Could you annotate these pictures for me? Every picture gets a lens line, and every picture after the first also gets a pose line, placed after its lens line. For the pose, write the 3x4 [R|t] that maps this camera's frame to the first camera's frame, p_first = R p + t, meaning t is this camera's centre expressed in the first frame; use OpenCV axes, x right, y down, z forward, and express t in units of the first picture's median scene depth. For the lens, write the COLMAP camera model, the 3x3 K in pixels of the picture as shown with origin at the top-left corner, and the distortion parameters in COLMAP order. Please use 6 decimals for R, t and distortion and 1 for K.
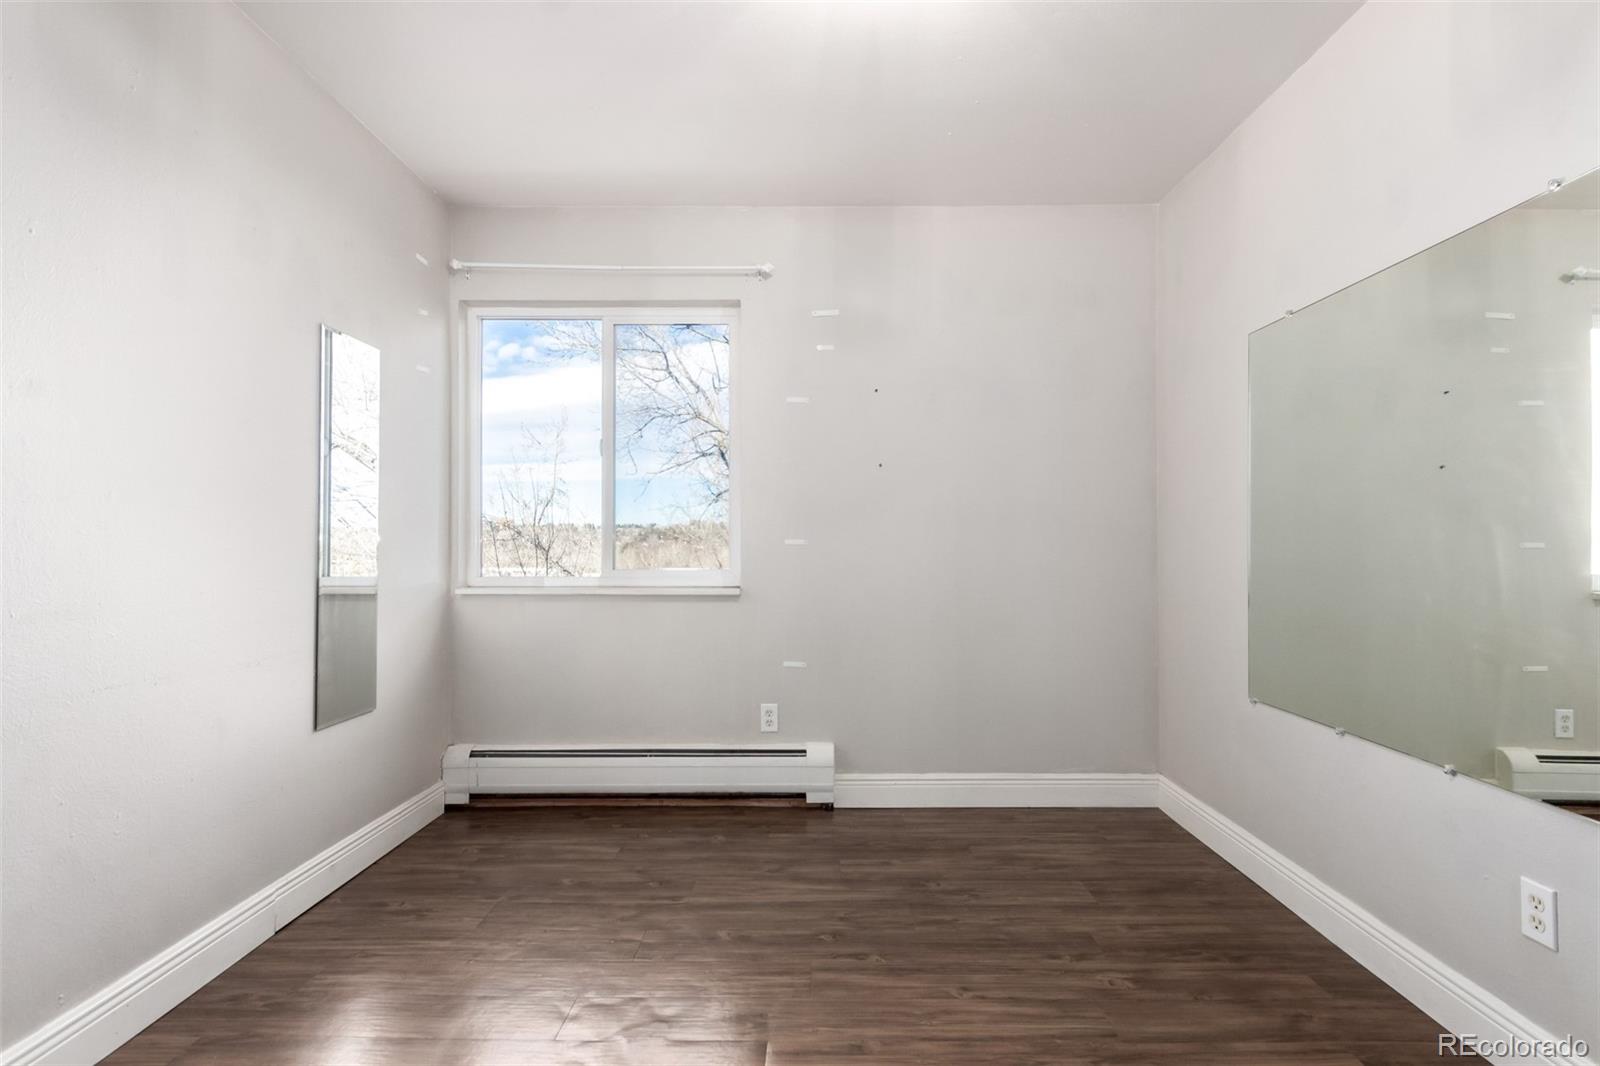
lens RADIAL K [[752.8, 0, 811.1], [0, 752.8, 563.7], [0, 0, 1]] dist [0.003783, -0.000710]
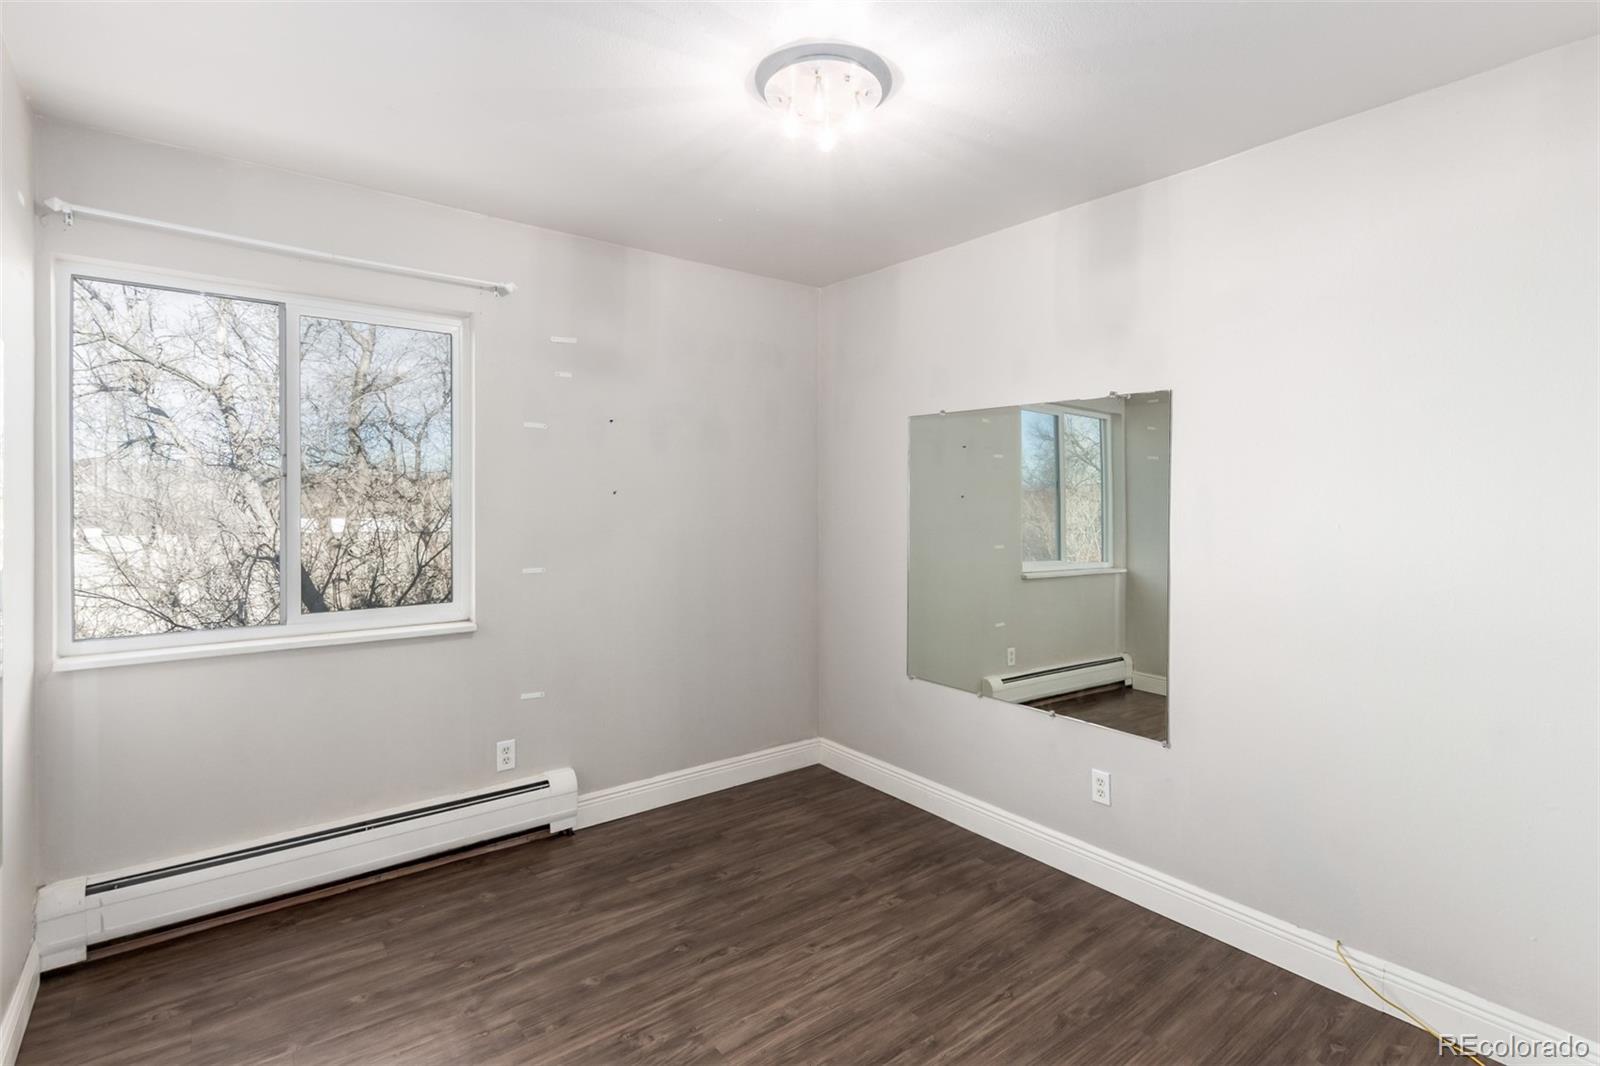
lens RADIAL K [[768.3, 0, 831.9], [0, 768.3, 526.6], [0, 0, 1]] dist [0.010055, -0.006610]
pose [[0.772446, -0.013570, 0.634936, -0.452196], [0.003729, 0.999851, 0.016833, -0.129169], [-0.635070, -0.010635, 0.772381, -0.018393]]
